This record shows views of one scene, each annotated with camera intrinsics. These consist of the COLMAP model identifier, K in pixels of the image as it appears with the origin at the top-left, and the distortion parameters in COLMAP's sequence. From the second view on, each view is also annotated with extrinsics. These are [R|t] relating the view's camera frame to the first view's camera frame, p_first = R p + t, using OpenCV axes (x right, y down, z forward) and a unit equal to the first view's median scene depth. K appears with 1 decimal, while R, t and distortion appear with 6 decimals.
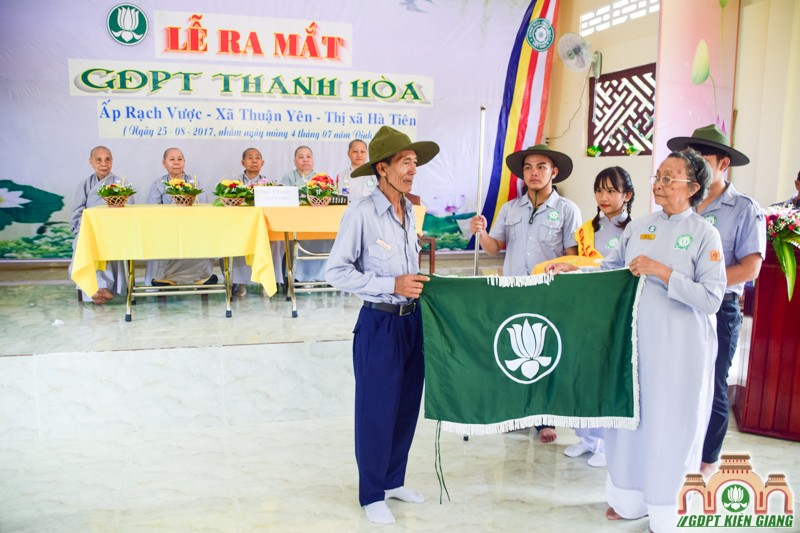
lens RADIAL K [[648.6, 0, 398.7], [0, 648.6, 268.5], [0, 0, 1]] dist [-0.130214, 0.078898]
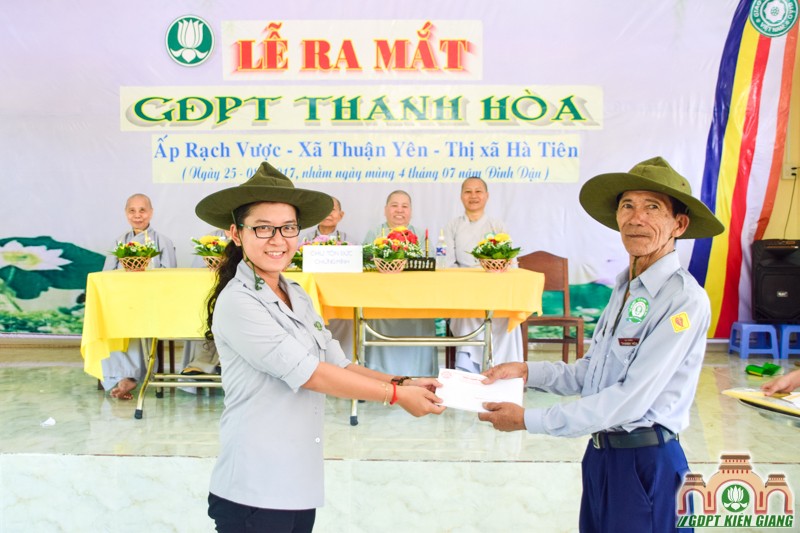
lens RADIAL K [[907.0, 0, 377.8], [0, 907.0, 252.8], [0, 0, 1]] dist [-0.029479, 0.000000]
pose [[0.950473, -0.003090, -0.310793, 0.145635], [-0.032462, 0.993495, -0.109152, -0.005500], [0.309108, 0.113835, 0.944189, 0.023630]]
